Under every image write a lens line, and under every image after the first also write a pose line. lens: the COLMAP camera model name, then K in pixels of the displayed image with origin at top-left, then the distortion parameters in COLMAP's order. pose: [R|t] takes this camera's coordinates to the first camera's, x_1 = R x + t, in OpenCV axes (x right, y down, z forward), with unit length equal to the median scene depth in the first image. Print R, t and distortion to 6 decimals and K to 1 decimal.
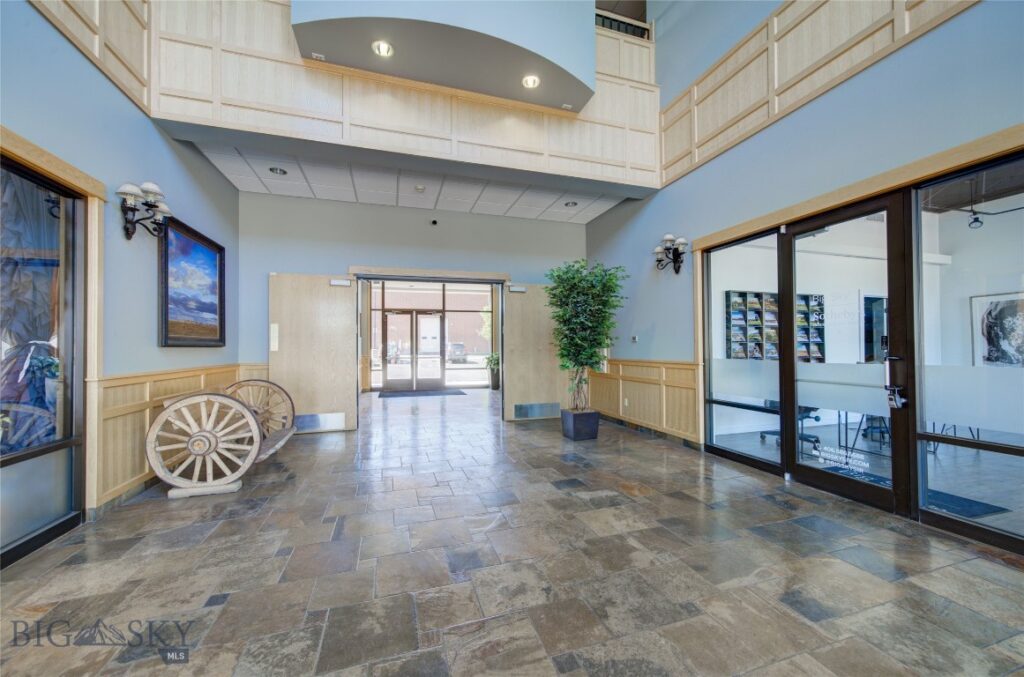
lens RADIAL K [[387.8, 0, 512.0], [0, 387.8, 338.5], [0, 0, 1]] dist [-0.000320, -0.000005]
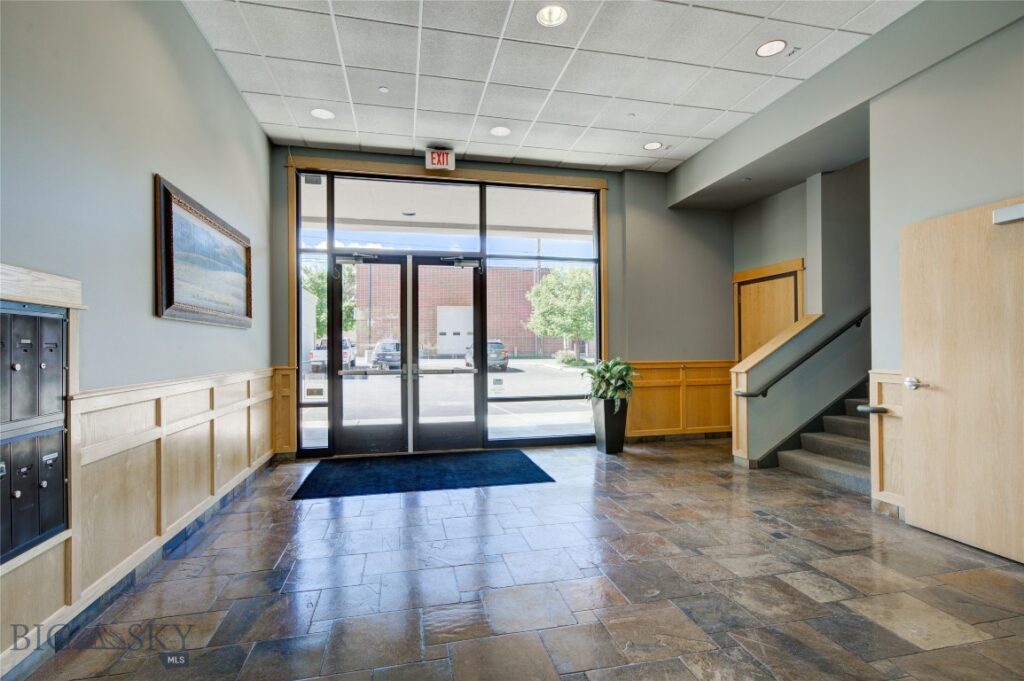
lens RADIAL K [[473.7, 0, 512.0], [0, 473.7, 340.5], [0, 0, 1]] dist [0.001837, 0.000309]
pose [[0.995874, -0.006729, -0.090494, -0.104948], [0.007381, 0.999949, 0.006873, 0.015431], [0.090443, -0.007512, 0.995873, 0.531747]]
